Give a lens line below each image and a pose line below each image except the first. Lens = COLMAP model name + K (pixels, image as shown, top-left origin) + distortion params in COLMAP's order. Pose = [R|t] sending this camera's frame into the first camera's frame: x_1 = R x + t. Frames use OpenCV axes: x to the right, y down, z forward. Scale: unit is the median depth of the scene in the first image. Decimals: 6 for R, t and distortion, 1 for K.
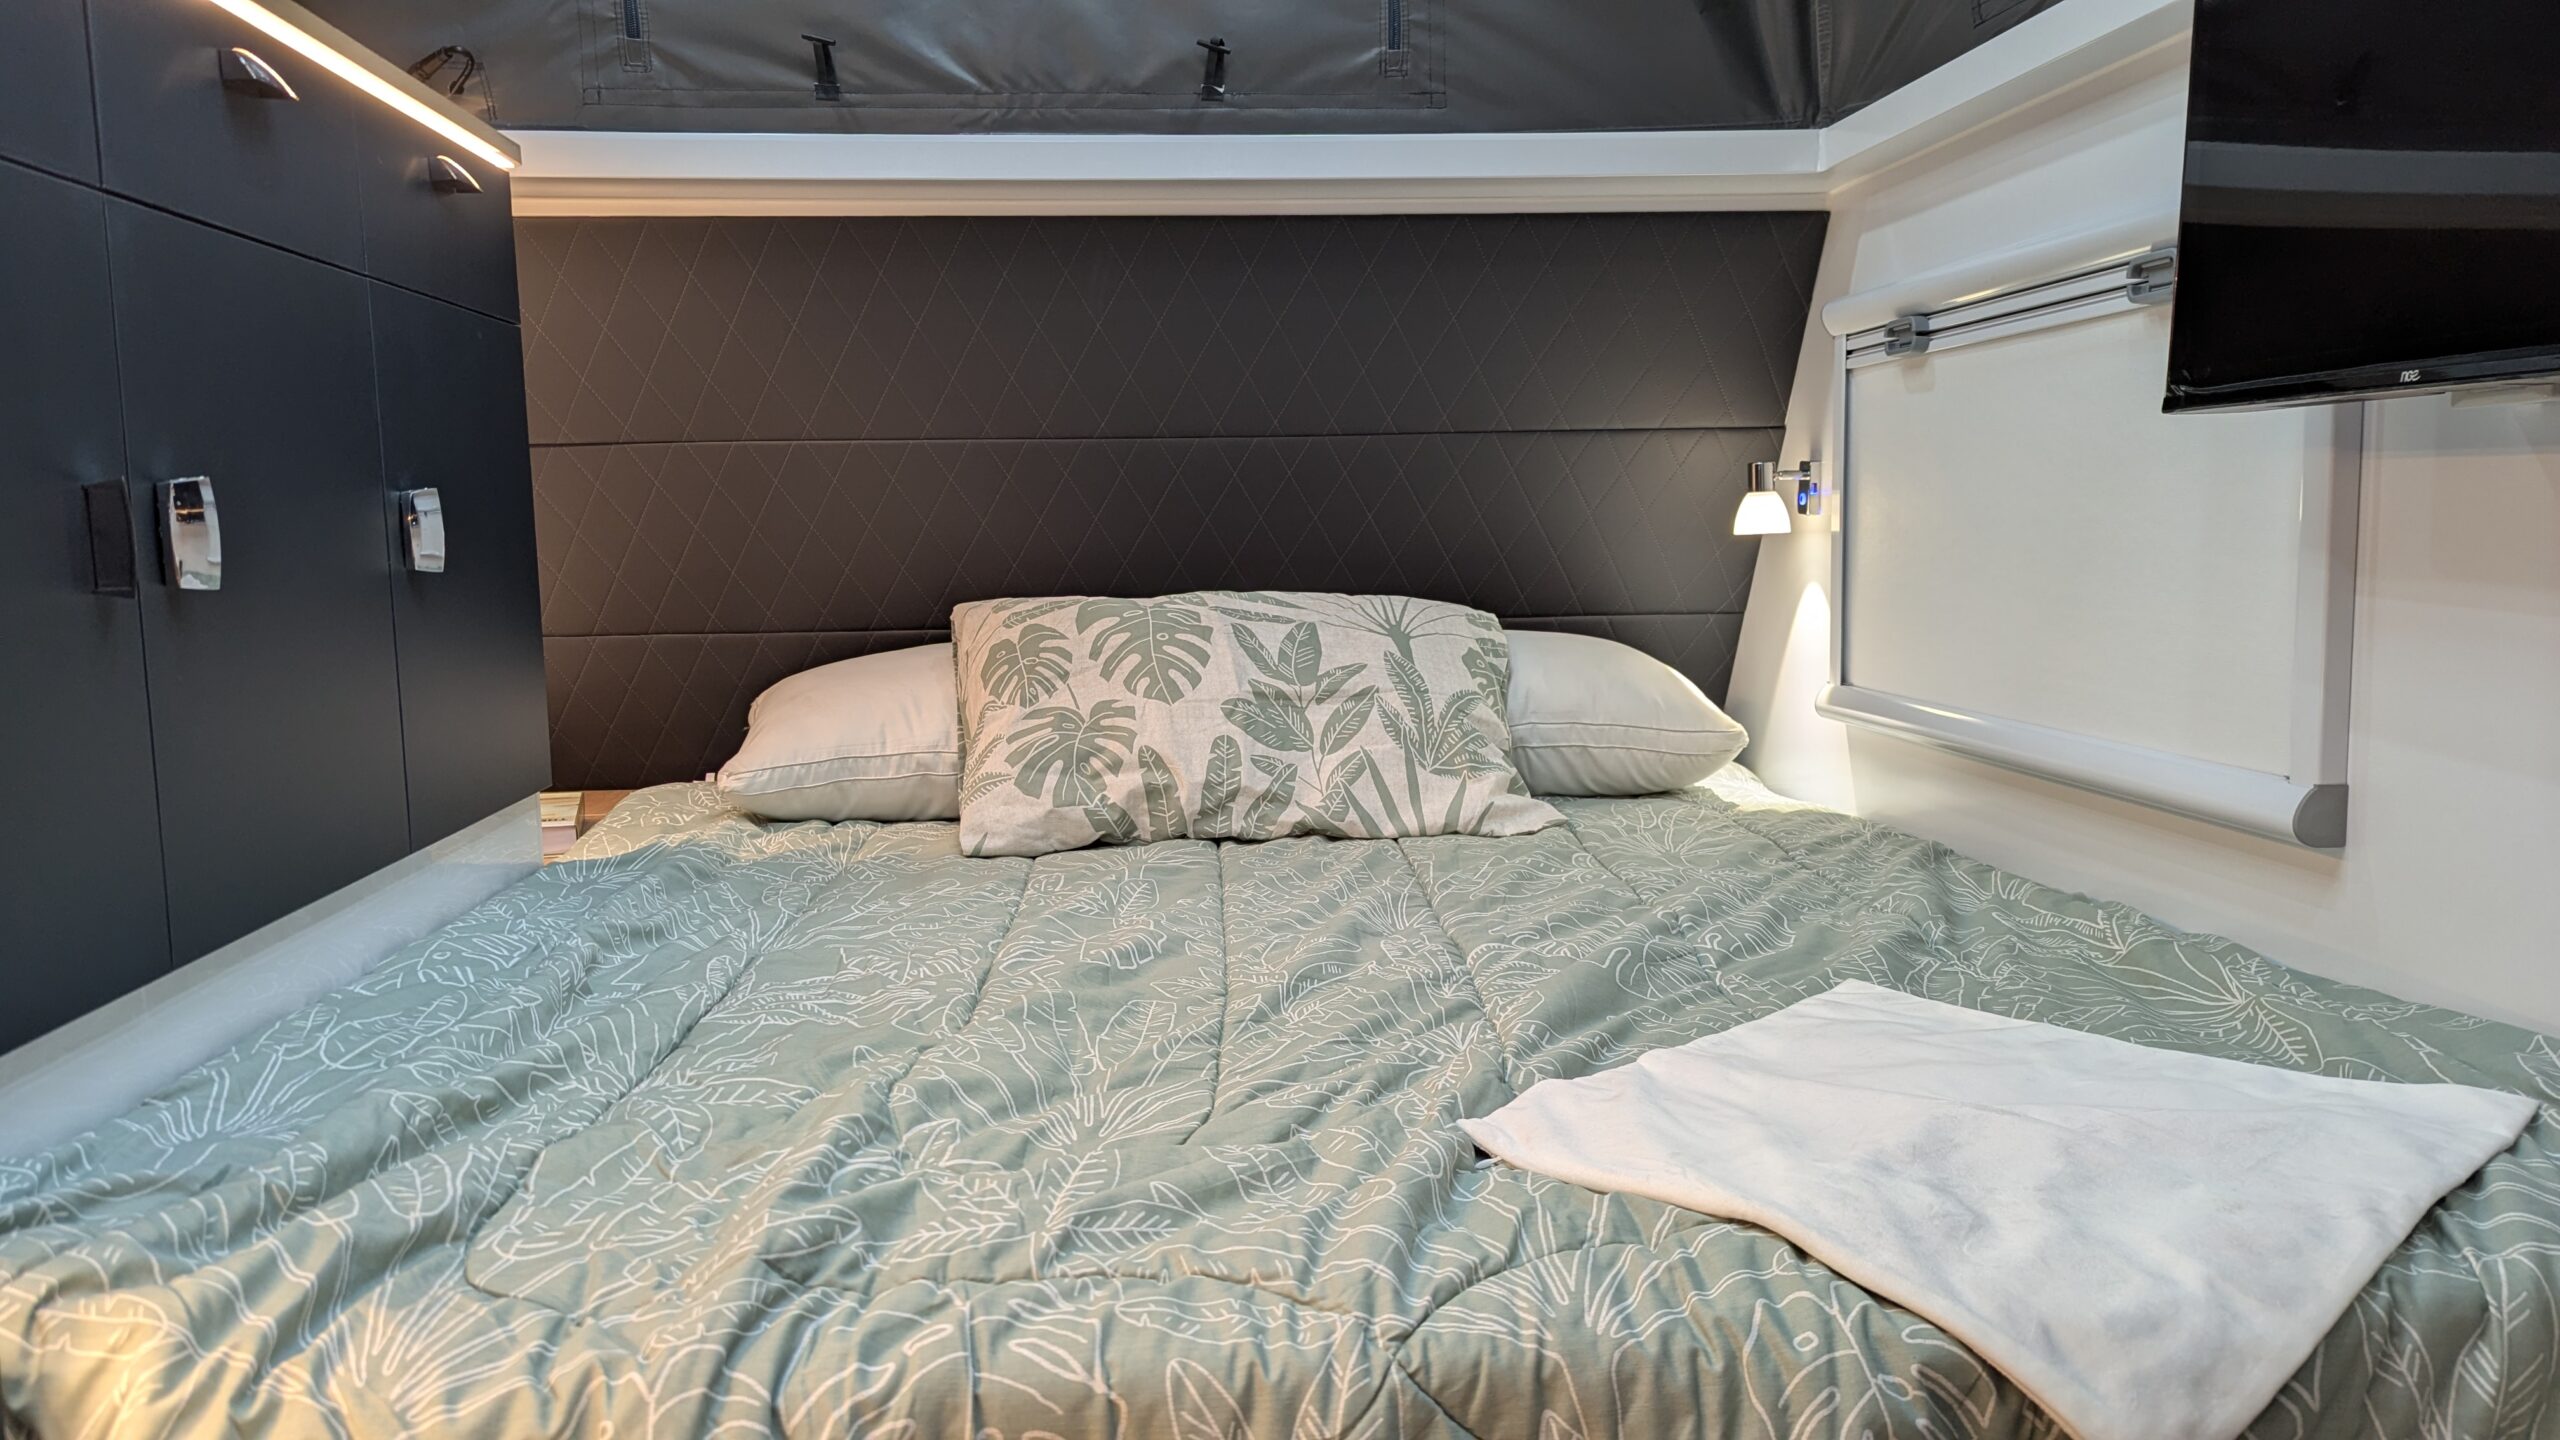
lens RADIAL K [[1791.5, 0, 1280.0], [0, 1791.5, 720.0], [0, 0, 1]] dist [0.145529, -0.149490]
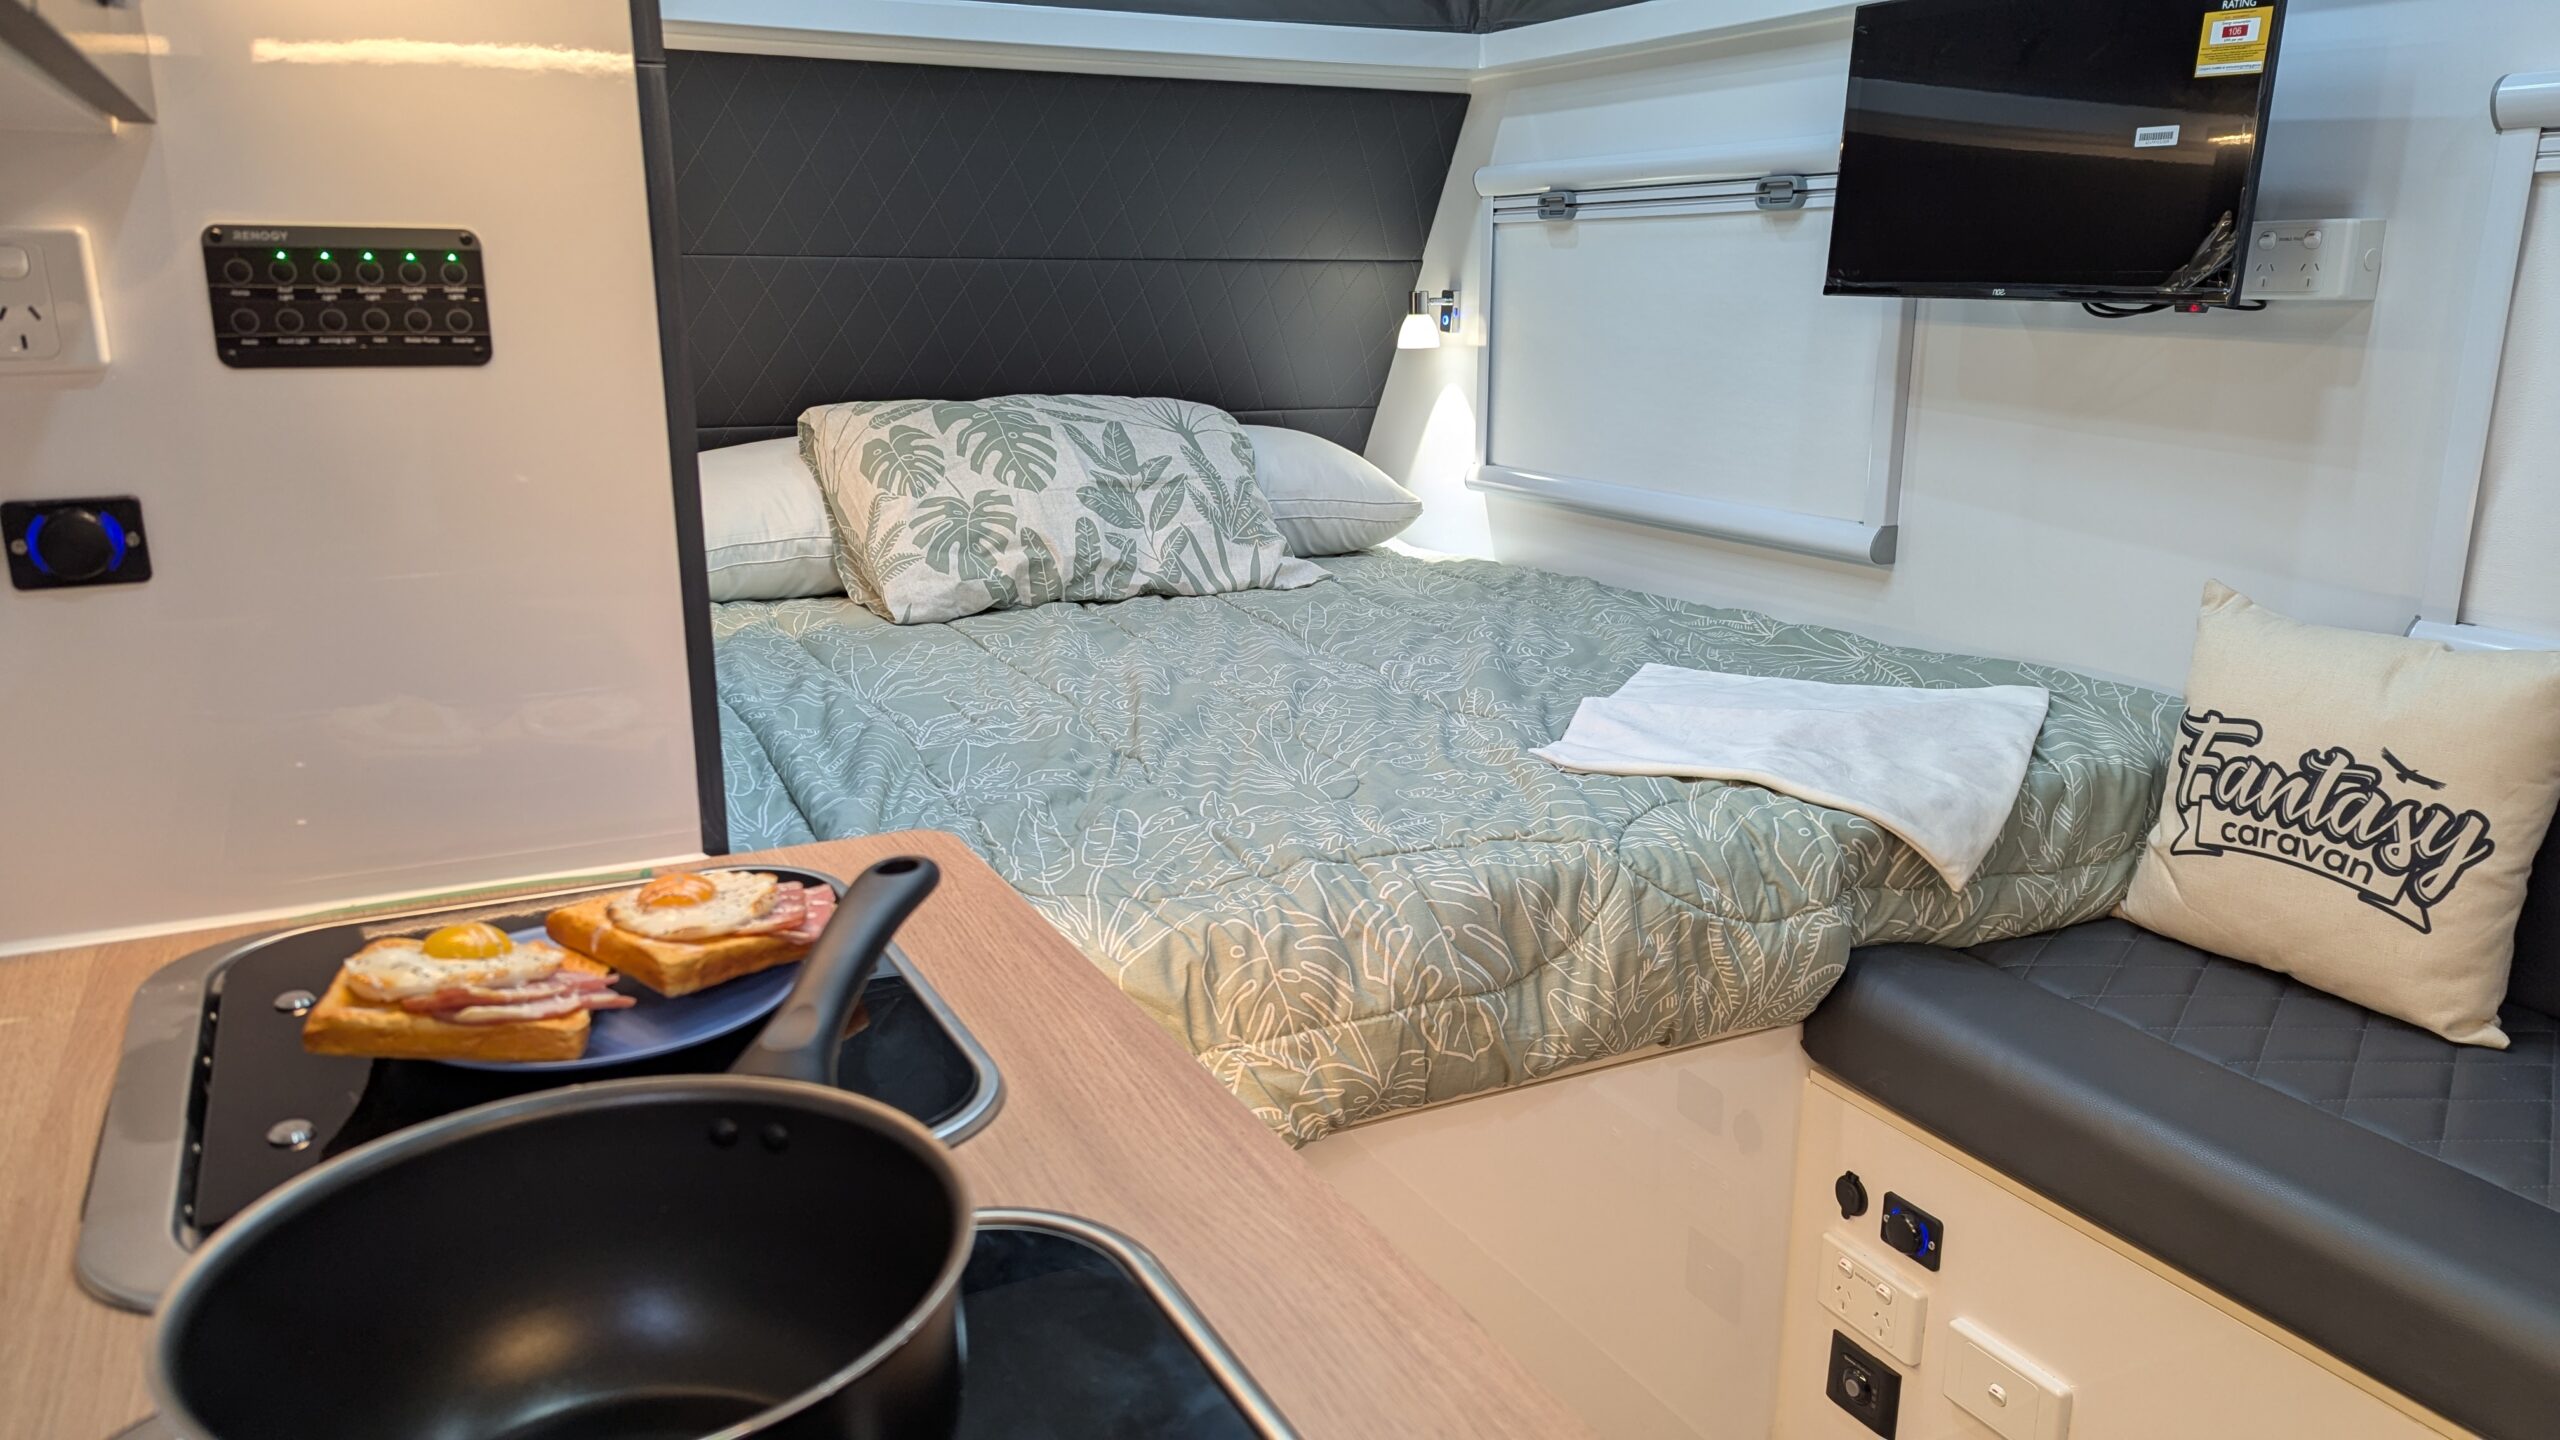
lens RADIAL K [[1812.8, 0, 1280.0], [0, 1812.8, 720.0], [0, 0, 1]] dist [0.090845, 0.000069]
pose [[0.925223, -0.070747, 0.372769, -0.379130], [0.022808, 0.991056, 0.131480, -0.014321], [-0.378737, -0.113146, 0.918562, -0.215219]]
